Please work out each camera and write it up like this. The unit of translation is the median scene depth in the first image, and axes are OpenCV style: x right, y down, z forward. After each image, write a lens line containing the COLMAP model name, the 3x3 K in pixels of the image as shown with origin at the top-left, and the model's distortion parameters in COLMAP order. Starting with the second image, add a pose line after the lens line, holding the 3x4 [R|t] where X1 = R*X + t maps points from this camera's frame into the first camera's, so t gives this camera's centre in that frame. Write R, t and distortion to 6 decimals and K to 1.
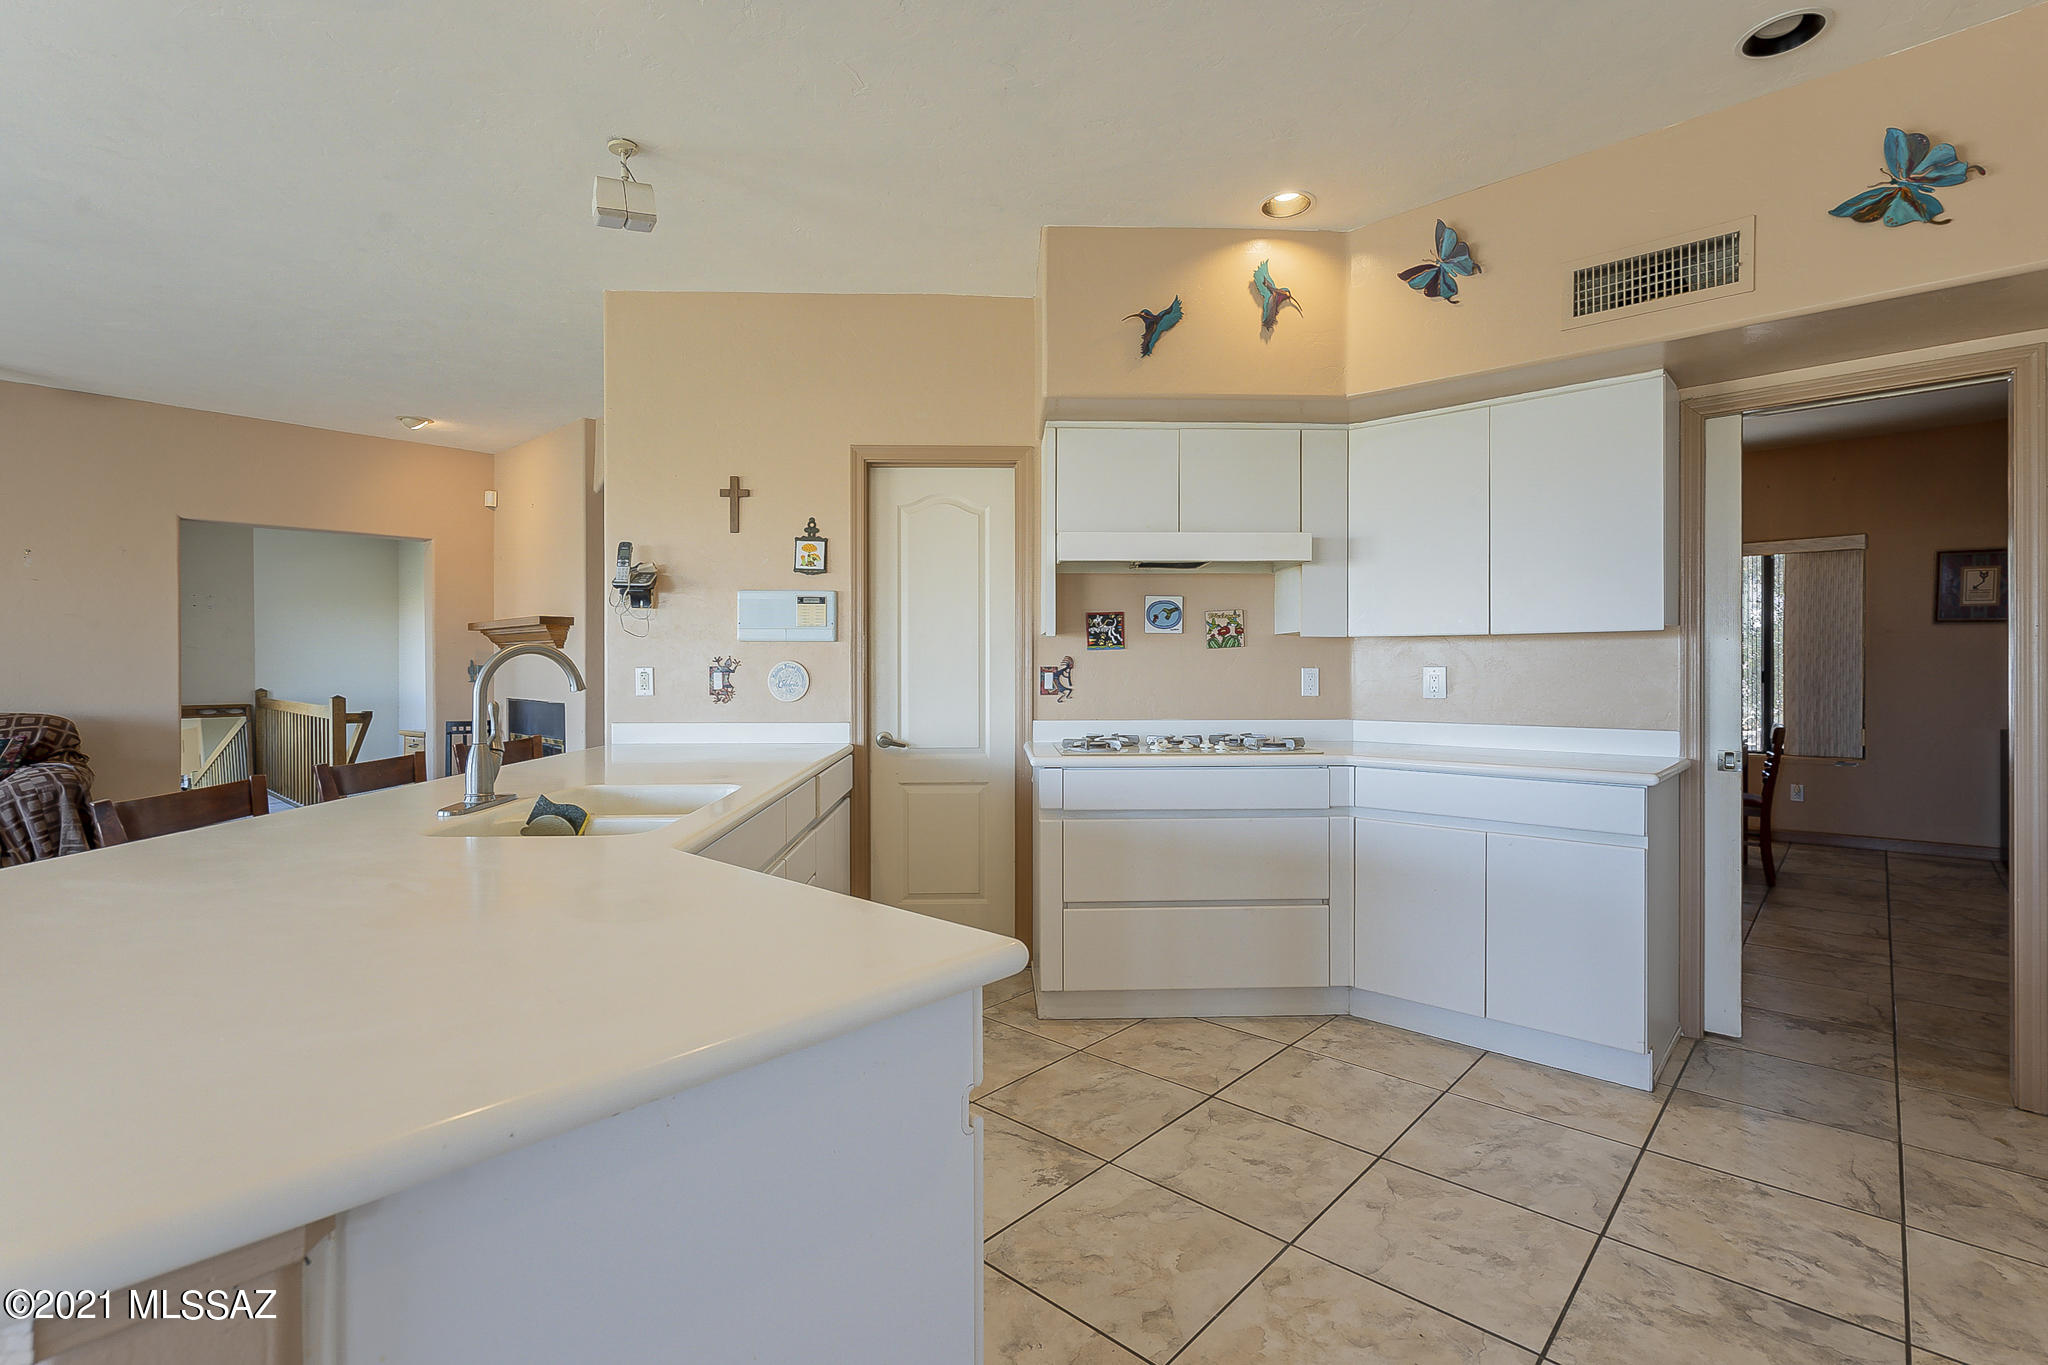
lens RADIAL K [[943.1, 0, 1025.4], [0, 943.1, 673.0], [0, 0, 1]] dist [-0.004771, 0.001581]
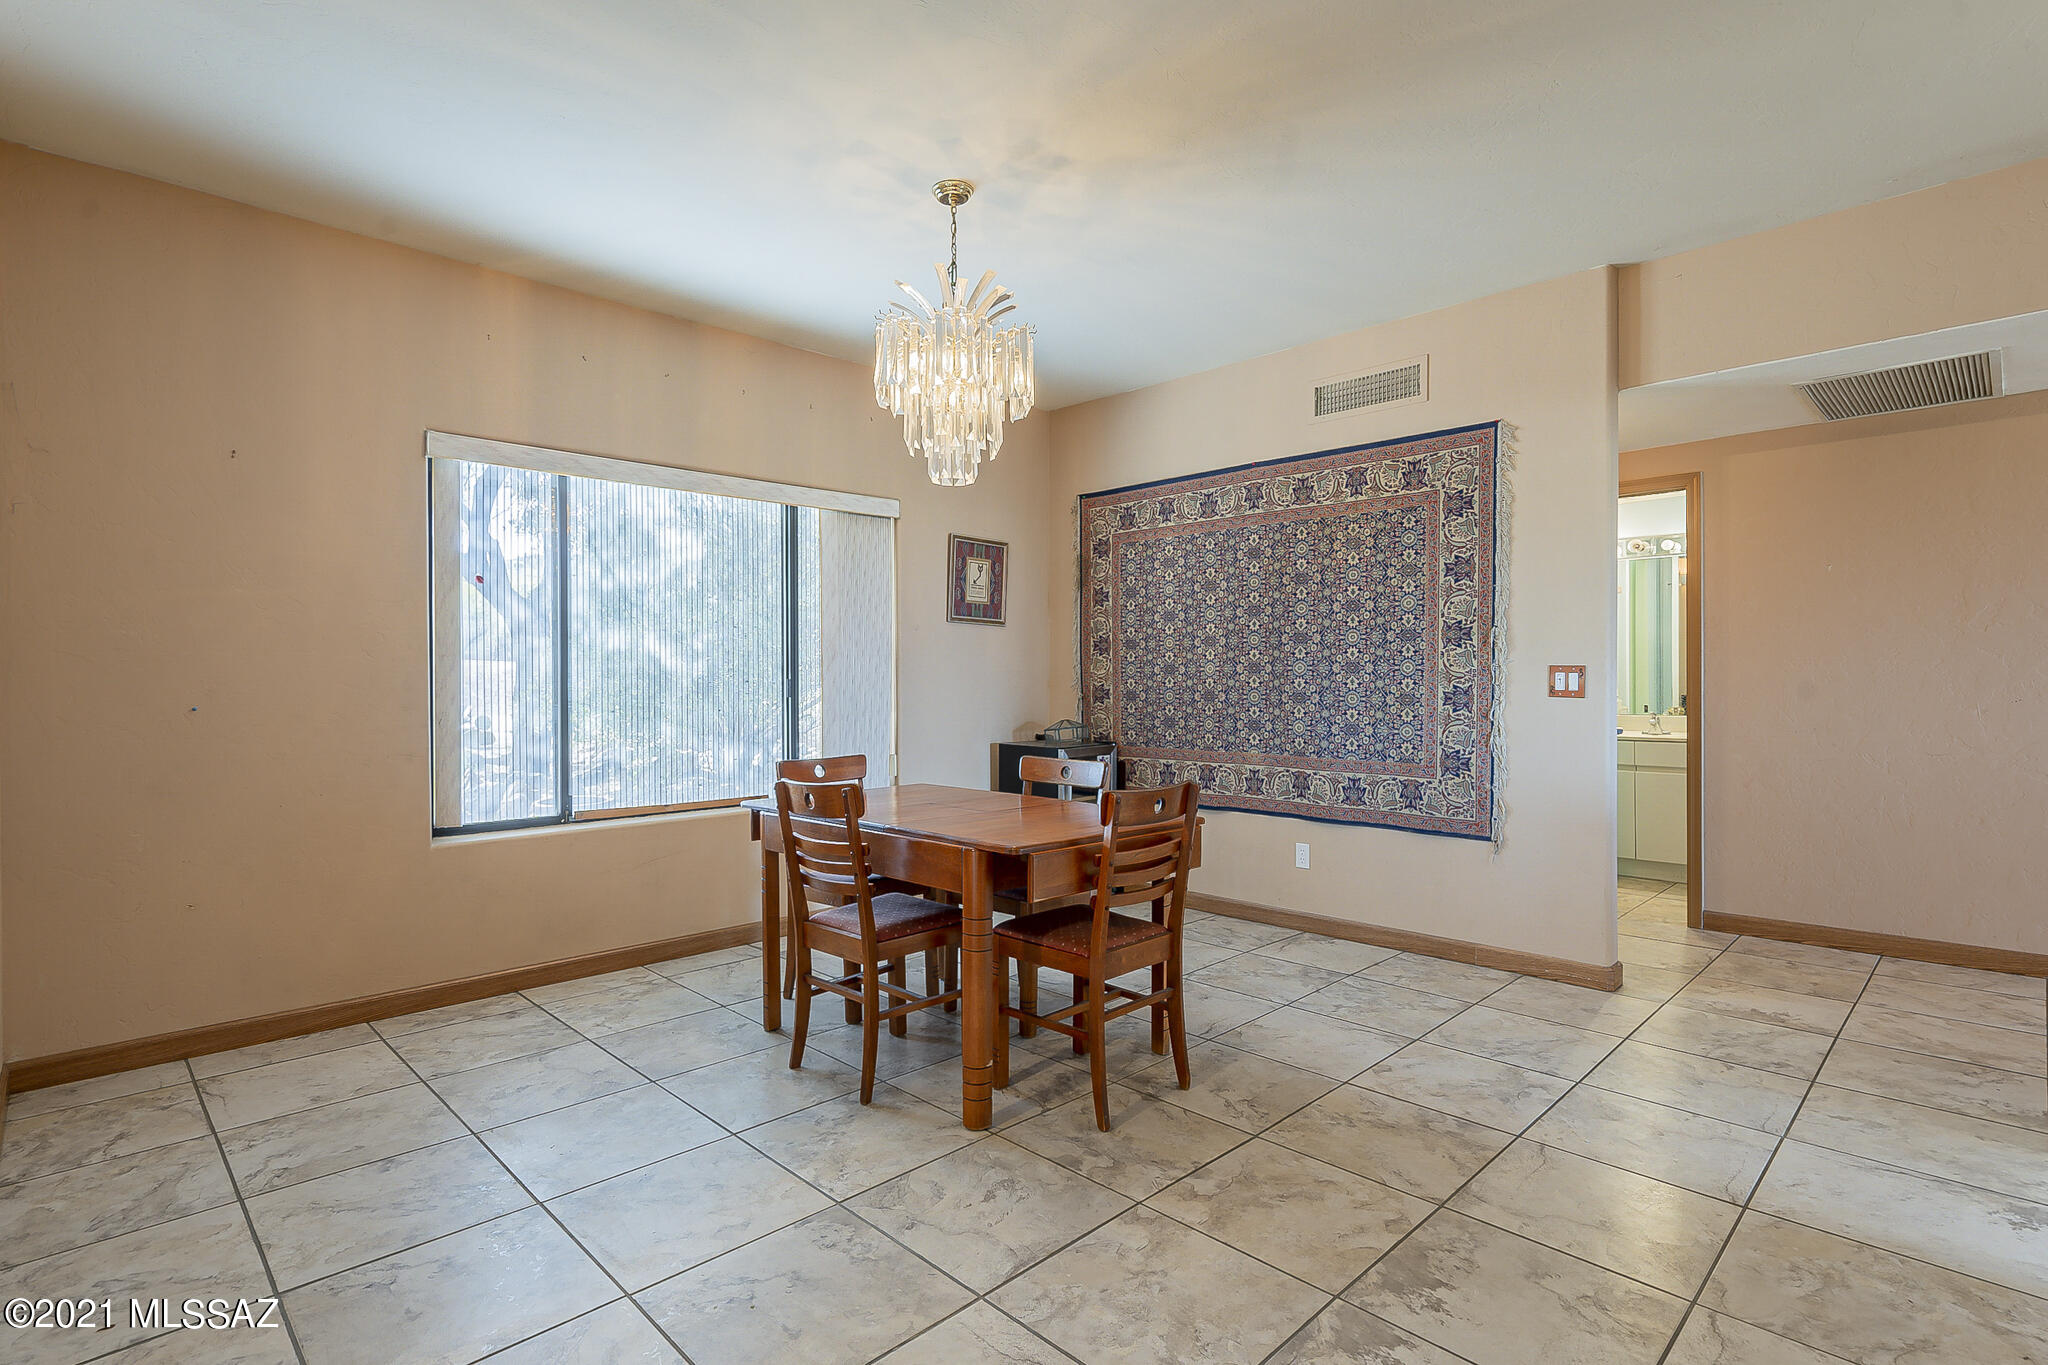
lens RADIAL K [[1004.6, 0, 993.7], [0, 1004.6, 690.9], [0, 0, 1]] dist [-0.000041, 0.000585]
pose [[0.067826, -0.014184, 0.997596, 0.152283], [0.010501, 0.999854, 0.013503, -0.004223], [-0.997642, 0.009560, 0.067965, 1.641855]]
